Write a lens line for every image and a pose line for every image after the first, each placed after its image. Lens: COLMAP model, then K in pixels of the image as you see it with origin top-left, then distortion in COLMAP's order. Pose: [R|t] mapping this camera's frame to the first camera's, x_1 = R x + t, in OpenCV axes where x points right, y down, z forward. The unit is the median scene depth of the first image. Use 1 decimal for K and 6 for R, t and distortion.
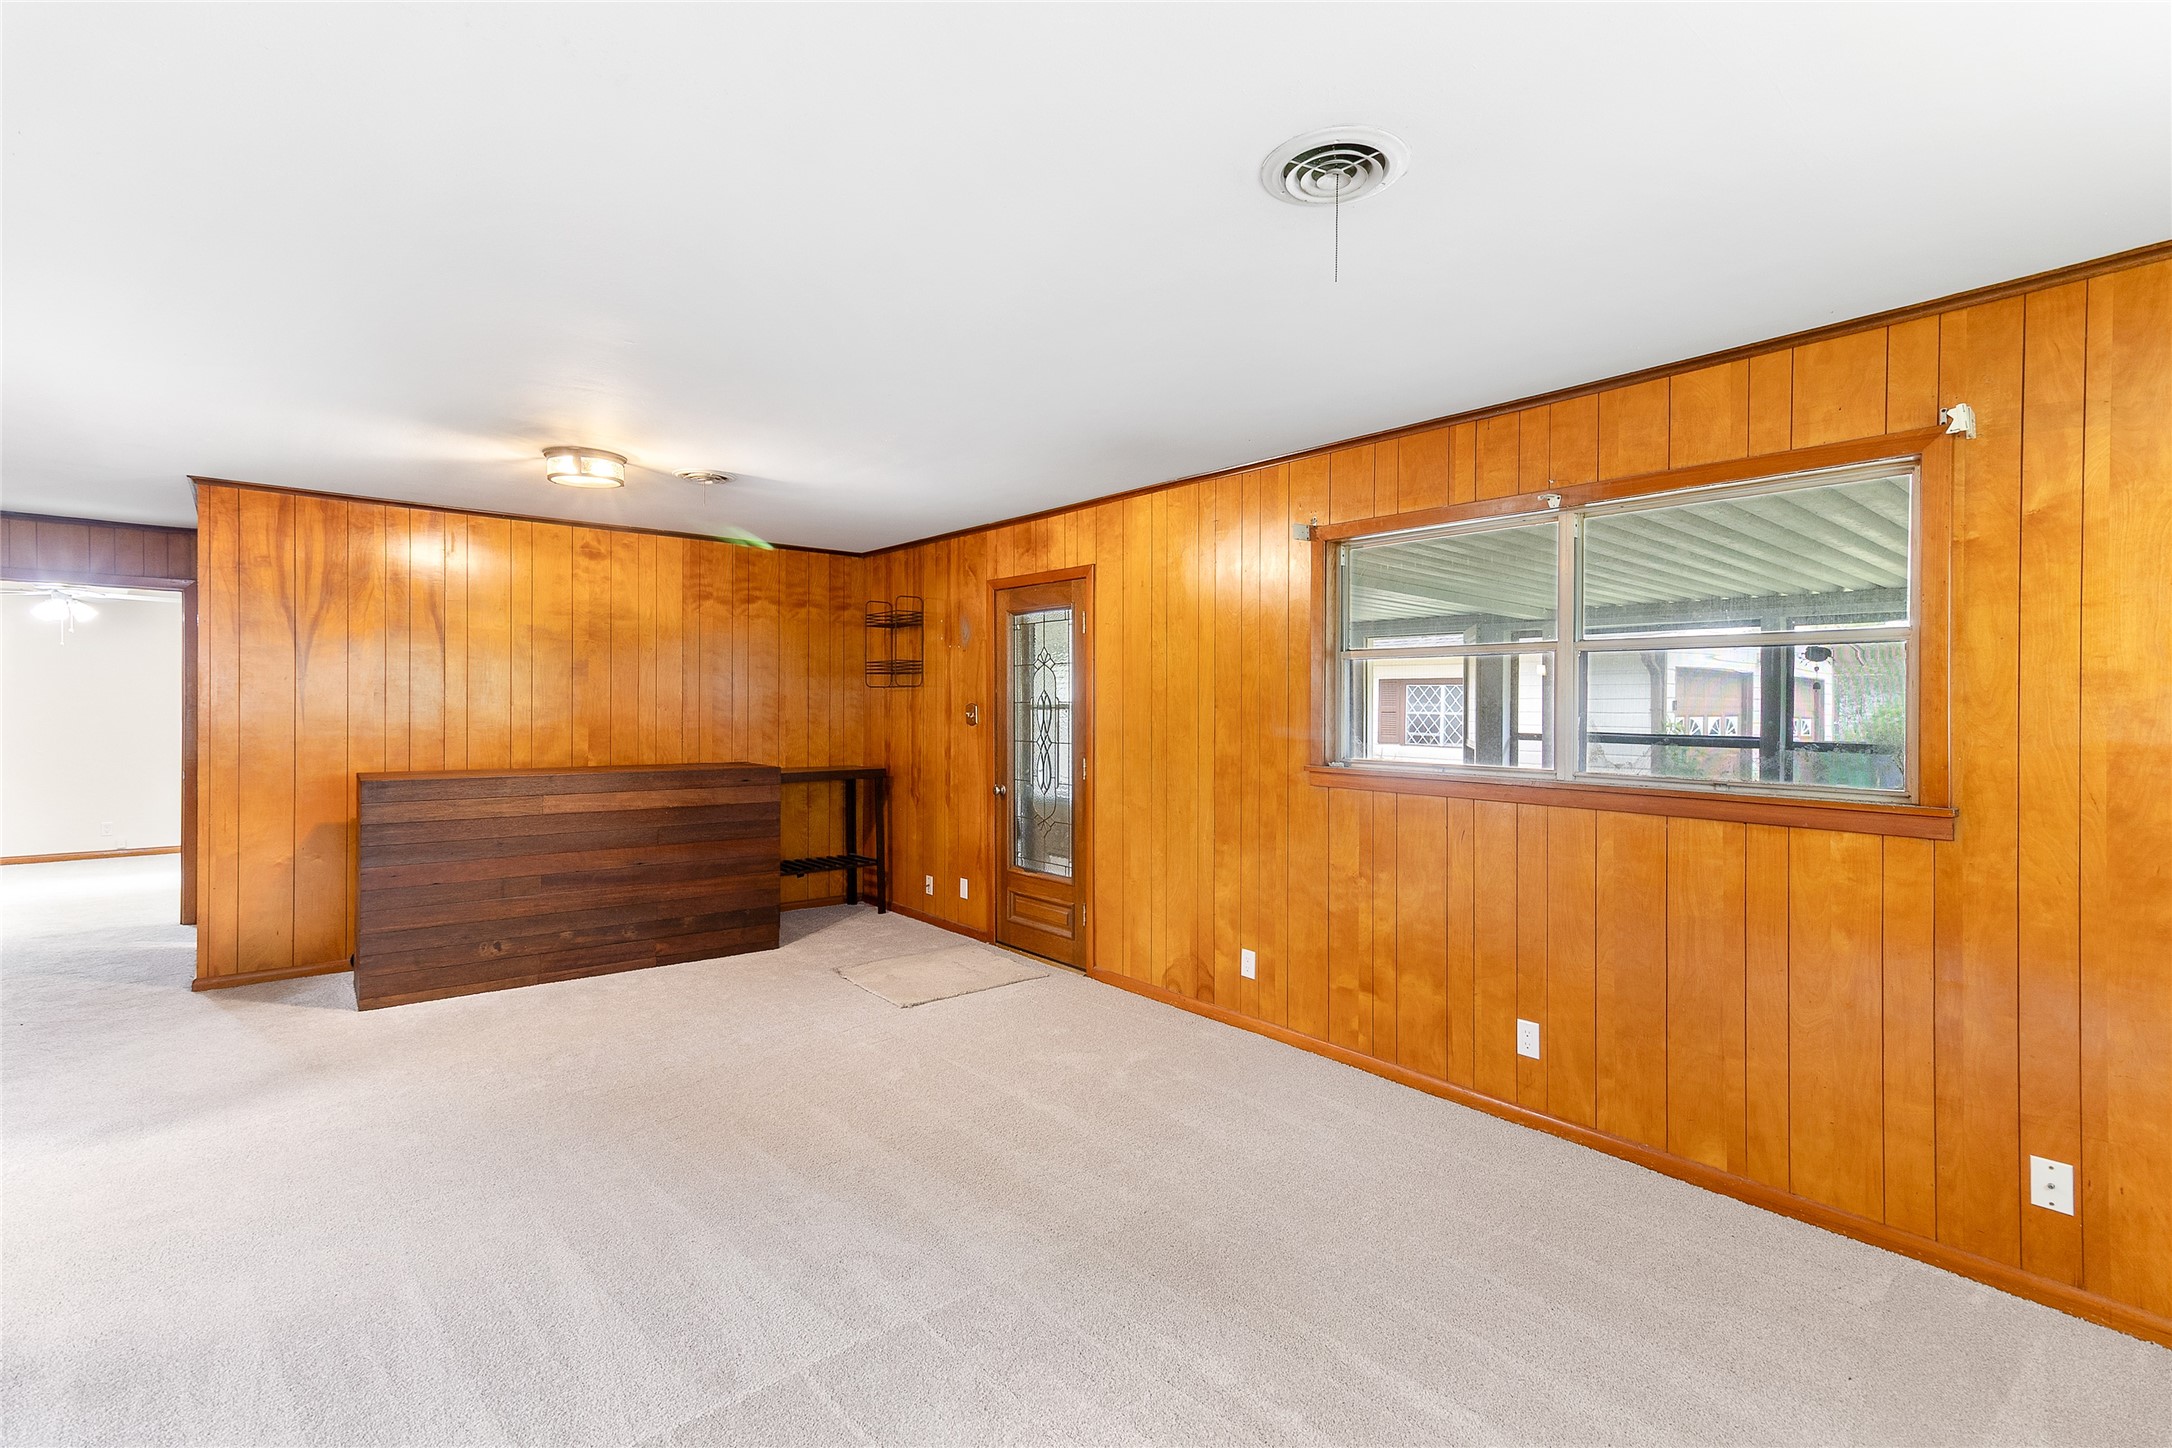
lens RADIAL K [[994.5, 0, 1090.7], [0, 994.5, 705.3], [0, 0, 1]] dist [0.019137, -0.000193]
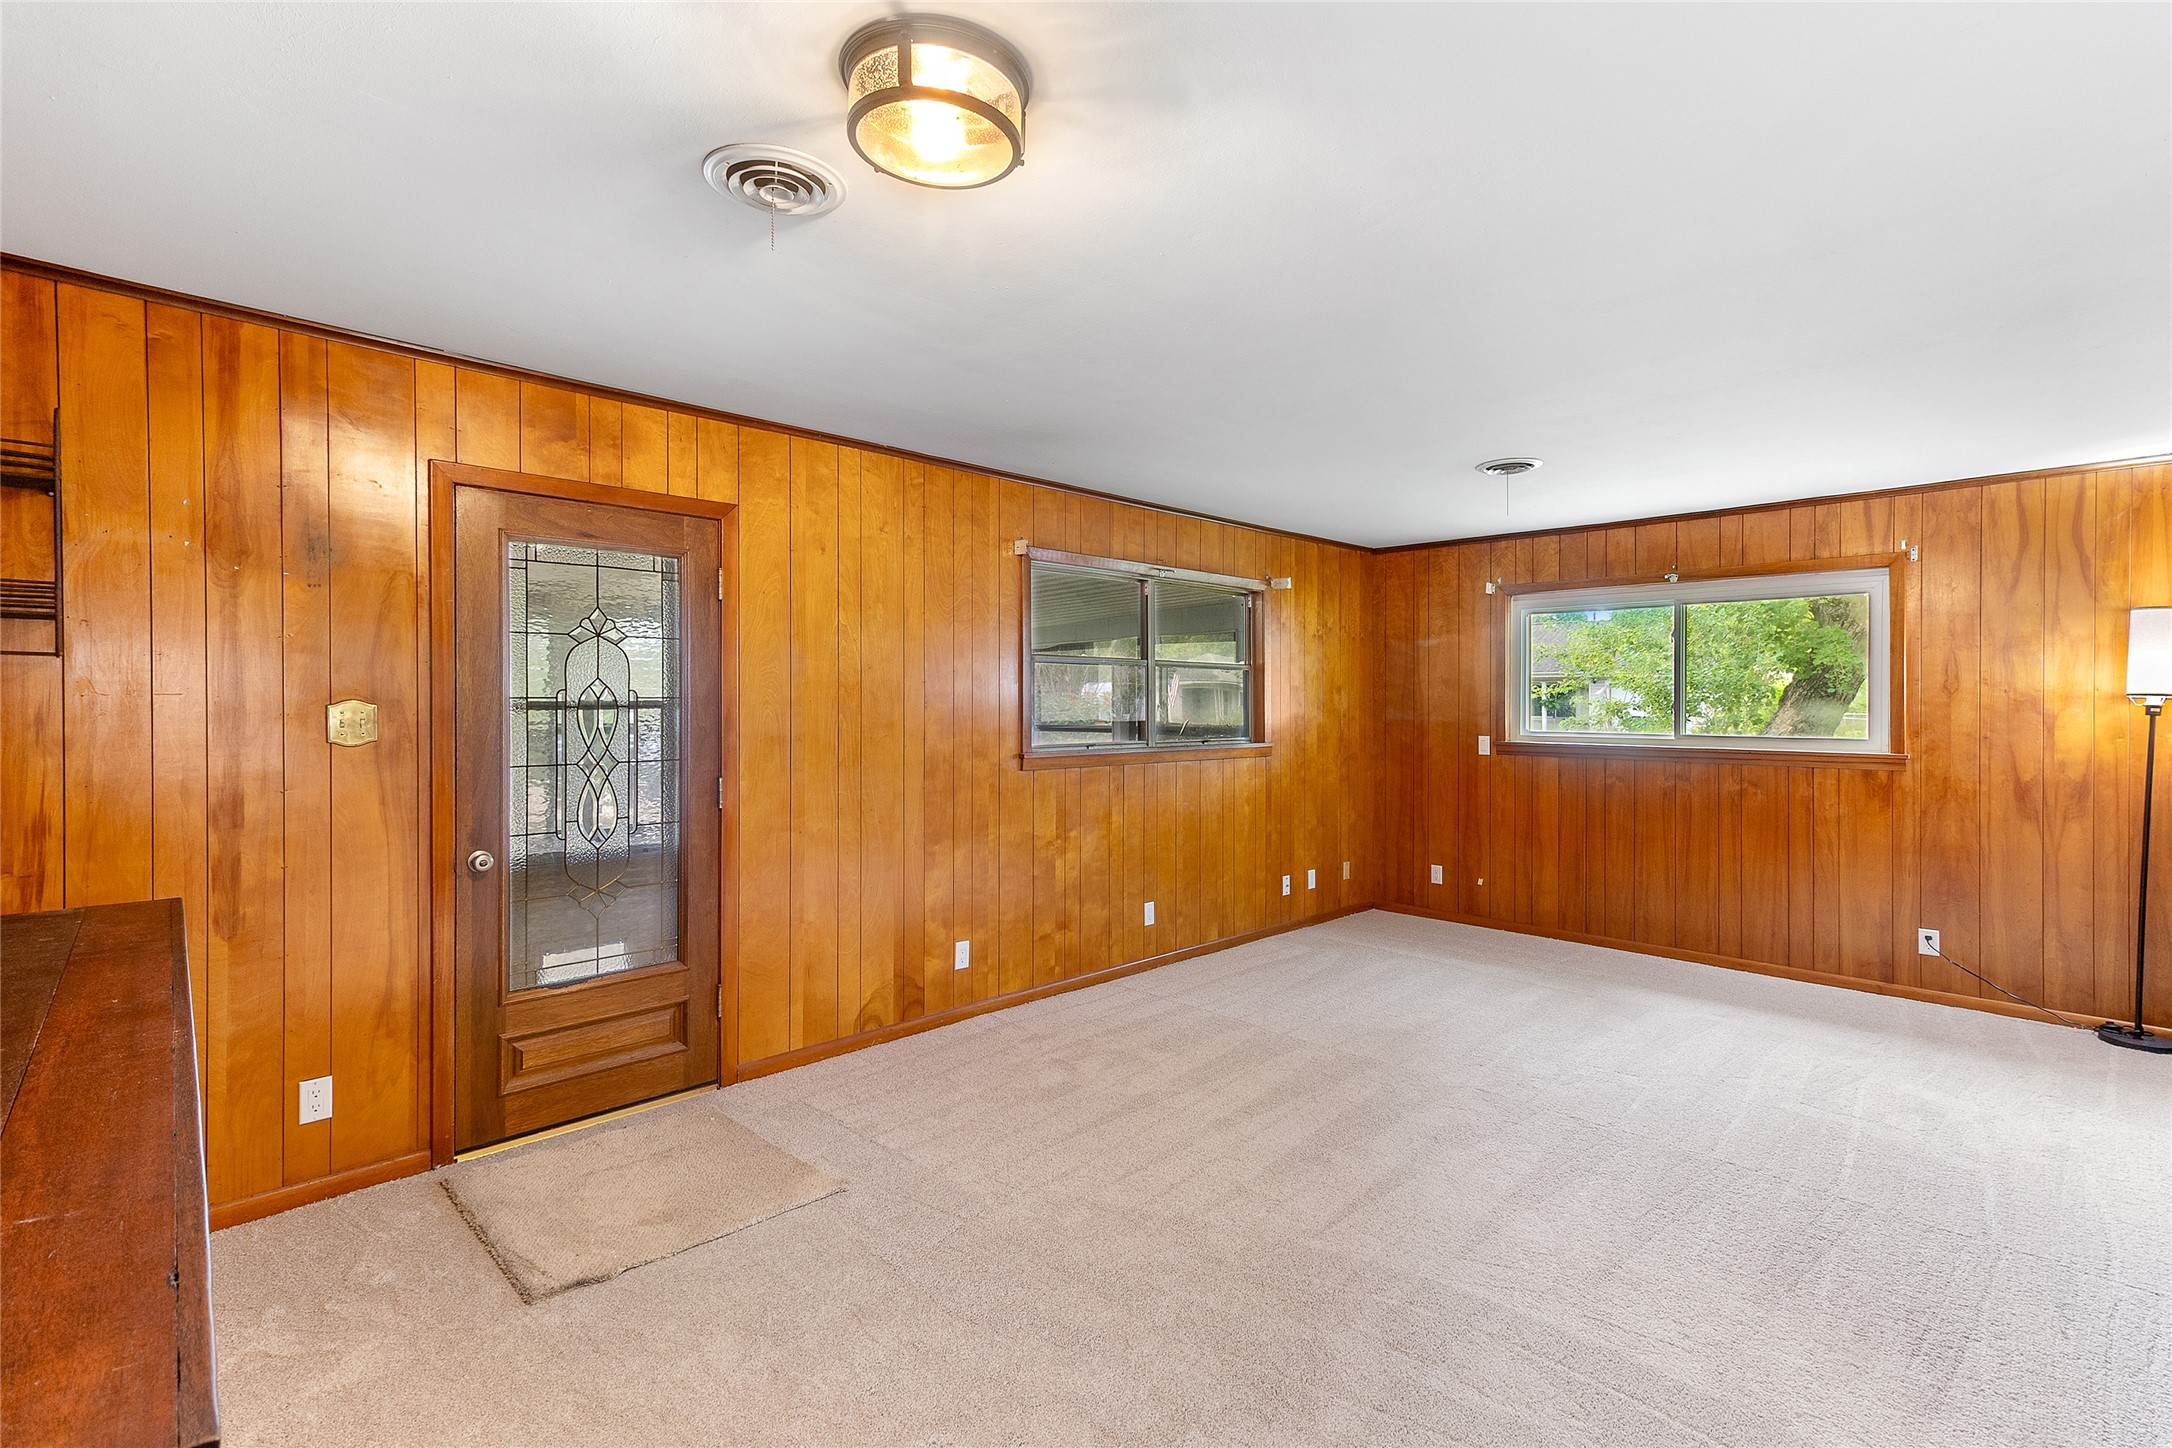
lens RADIAL K [[994.5, 0, 1090.7], [0, 994.5, 705.3], [0, 0, 1]] dist [0.019137, -0.000193]
pose [[-0.072792, -0.013734, 0.997253, -0.837446], [-0.005762, 0.999894, 0.013349, -0.009888], [-0.997330, -0.004775, -0.072864, 0.916440]]
